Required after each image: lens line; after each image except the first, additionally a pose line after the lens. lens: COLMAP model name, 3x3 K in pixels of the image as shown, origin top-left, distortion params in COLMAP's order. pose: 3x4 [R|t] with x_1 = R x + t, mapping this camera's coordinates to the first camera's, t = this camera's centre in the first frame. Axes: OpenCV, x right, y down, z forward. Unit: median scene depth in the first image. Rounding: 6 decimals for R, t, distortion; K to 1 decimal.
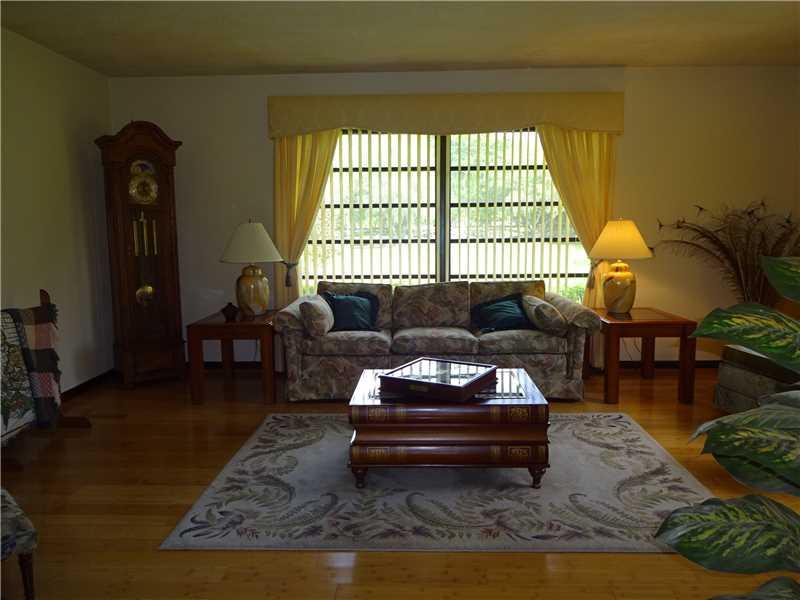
lens RADIAL K [[594.3, 0, 401.1], [0, 594.3, 298.7], [0, 0, 1]] dist [0.011616, -0.000815]
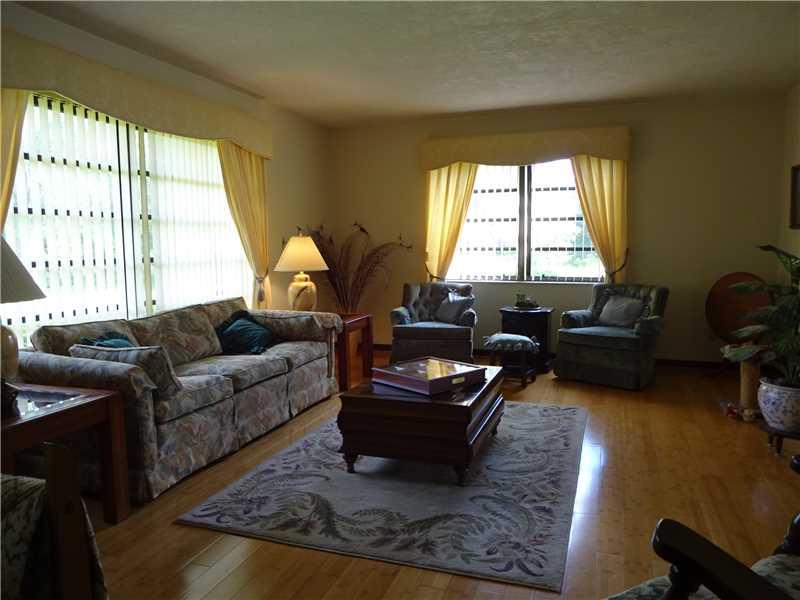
lens RADIAL K [[594.3, 0, 401.2], [0, 594.3, 300.0], [0, 0, 1]] dist [0.011616, -0.000815]
pose [[0.296039, -0.083361, 0.951531, -1.043047], [0.125882, 0.990900, 0.047646, -0.065958], [-0.946845, 0.105676, 0.303839, 0.739703]]
